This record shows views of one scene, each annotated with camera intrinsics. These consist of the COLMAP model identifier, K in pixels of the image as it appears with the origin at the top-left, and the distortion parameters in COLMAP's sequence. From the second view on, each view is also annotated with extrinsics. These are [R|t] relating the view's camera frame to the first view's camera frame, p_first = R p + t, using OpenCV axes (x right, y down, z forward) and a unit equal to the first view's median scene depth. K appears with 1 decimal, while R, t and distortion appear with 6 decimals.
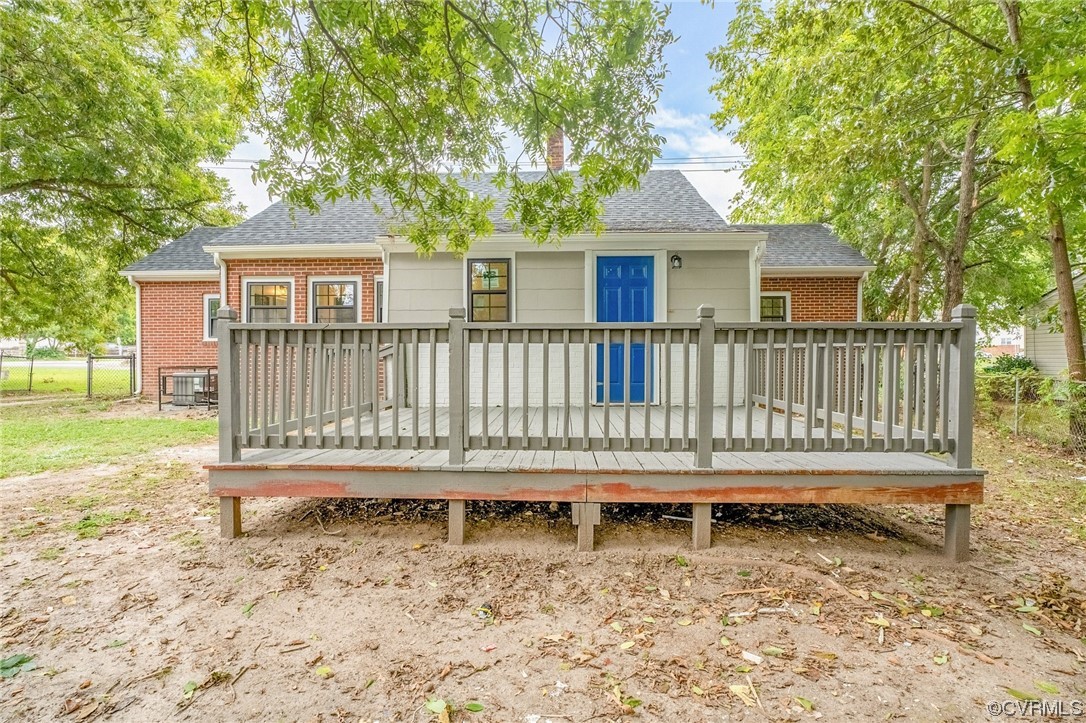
lens RADIAL K [[492.2, 0, 543.0], [0, 492.2, 361.5], [0, 0, 1]] dist [-0.010800, 0.000402]
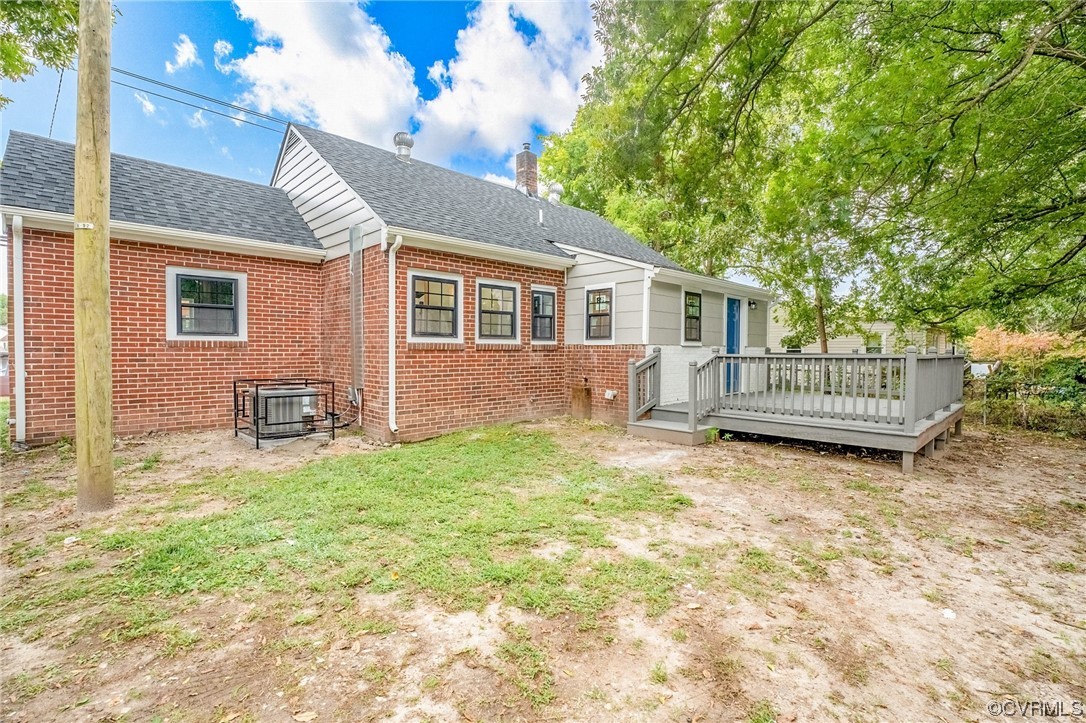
lens RADIAL K [[492.2, 0, 543.0], [0, 492.2, 361.5], [0, 0, 1]] dist [-0.010800, 0.000402]
pose [[0.691708, -0.015758, 0.722006, -1.058096], [-0.001761, 0.999722, 0.023506, -0.037747], [-0.722175, -0.017531, 0.691488, 0.273428]]
